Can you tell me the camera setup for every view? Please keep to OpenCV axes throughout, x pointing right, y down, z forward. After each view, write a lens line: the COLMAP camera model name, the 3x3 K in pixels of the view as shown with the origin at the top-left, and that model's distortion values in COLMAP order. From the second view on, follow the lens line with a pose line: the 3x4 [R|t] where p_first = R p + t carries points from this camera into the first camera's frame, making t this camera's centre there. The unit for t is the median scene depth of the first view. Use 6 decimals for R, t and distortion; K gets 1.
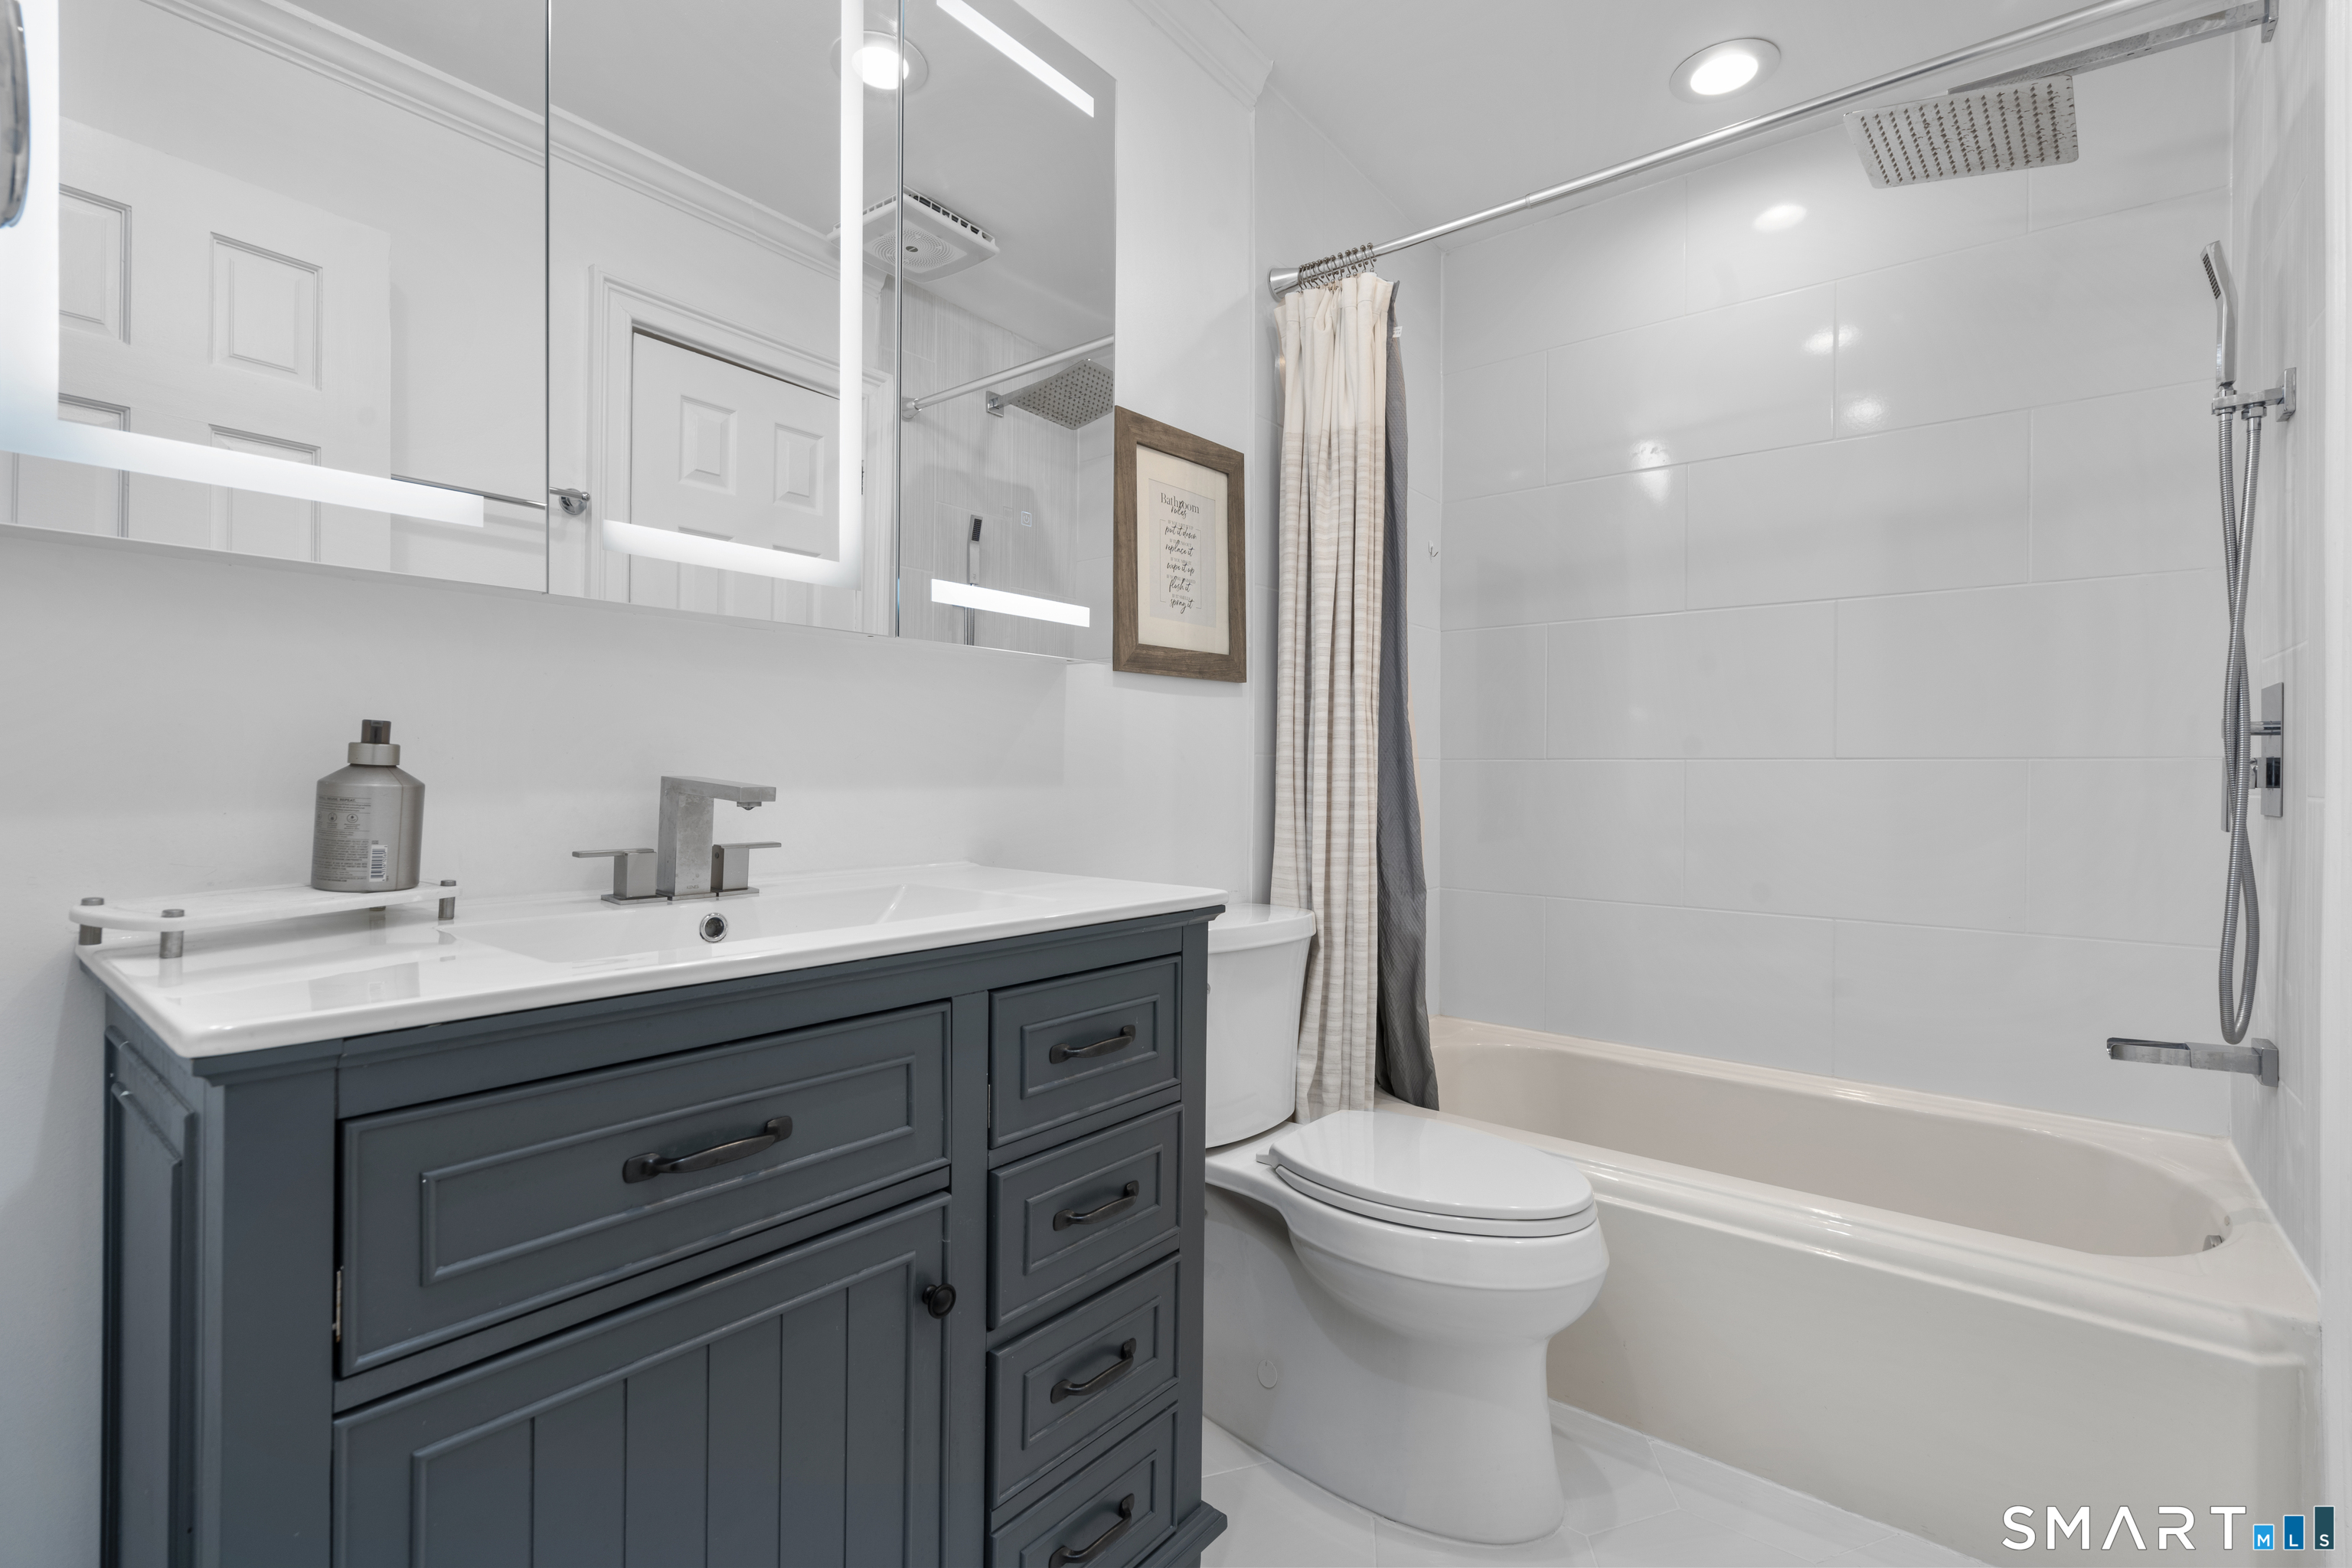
lens RADIAL K [[1053.6, 0, 1171.8], [0, 1053.6, 773.1], [0, 0, 1]] dist [-0.000691, 0.000677]
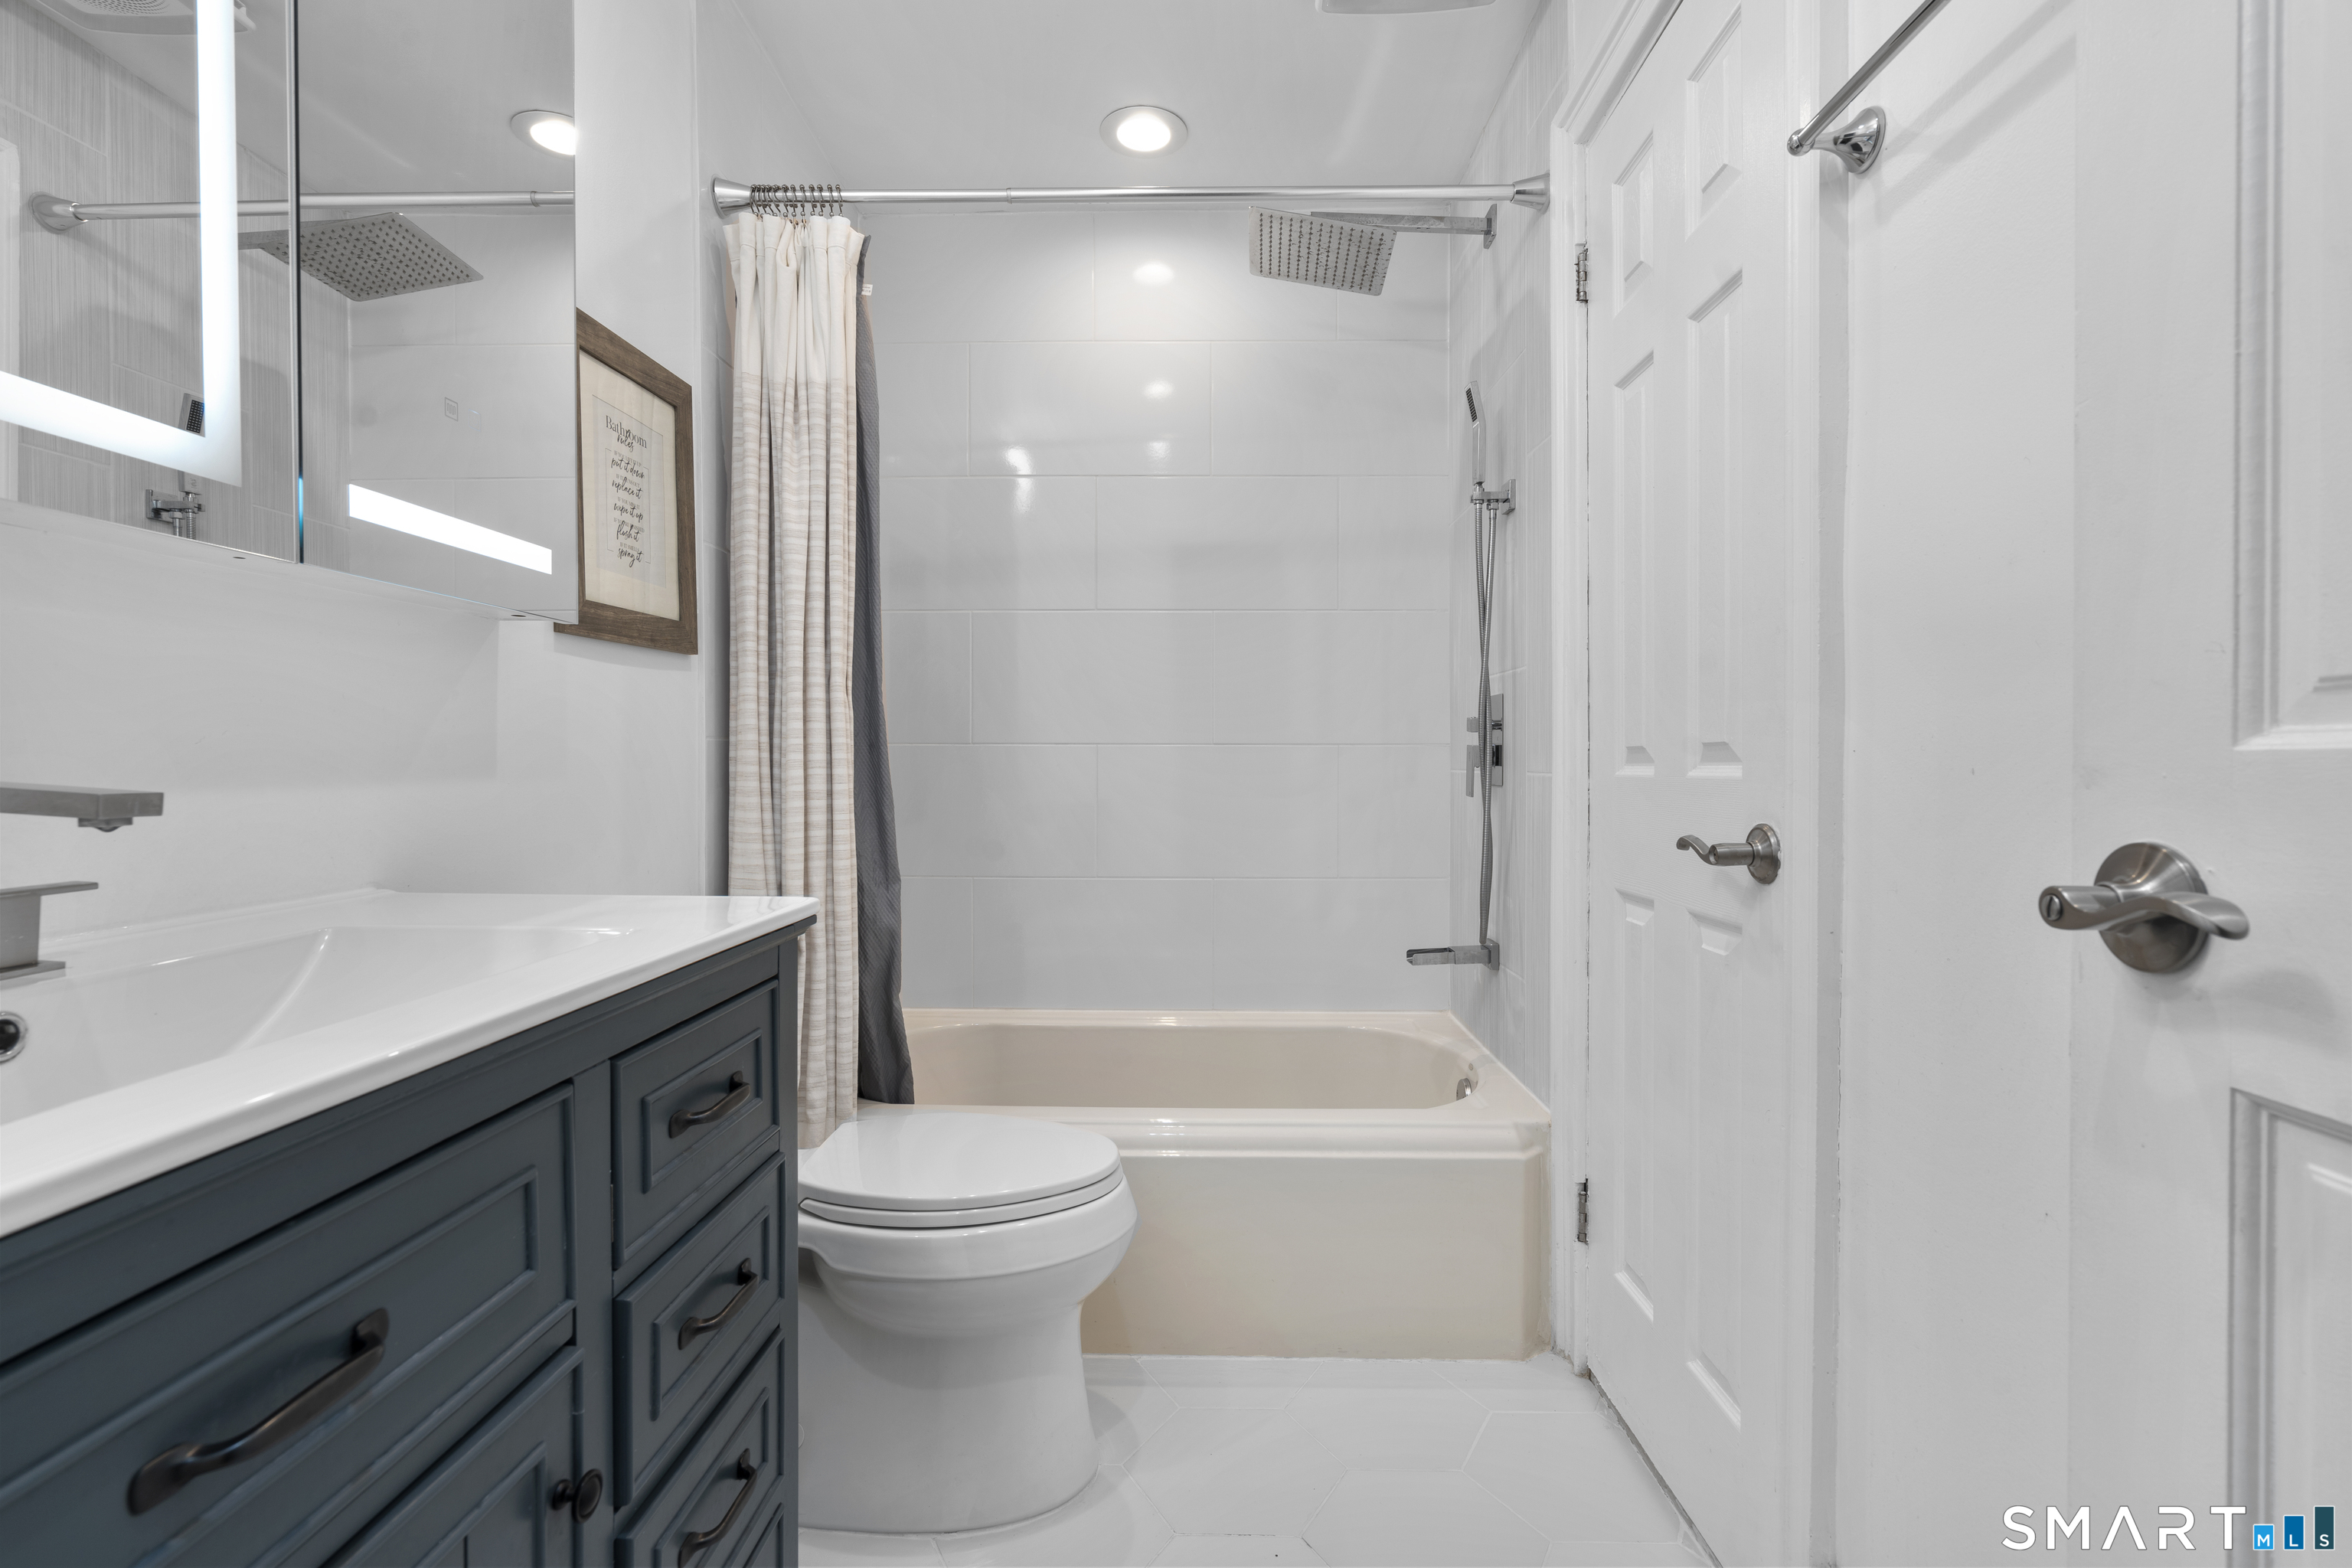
lens RADIAL K [[1053.6, 0, 1171.8], [0, 1053.6, 773.1], [0, 0, 1]] dist [-0.000691, 0.000677]
pose [[0.796728, -0.014549, 0.604163, -0.147764], [0.004410, 0.999824, 0.018261, -0.003436], [-0.604322, -0.011884, 0.796651, 0.083222]]
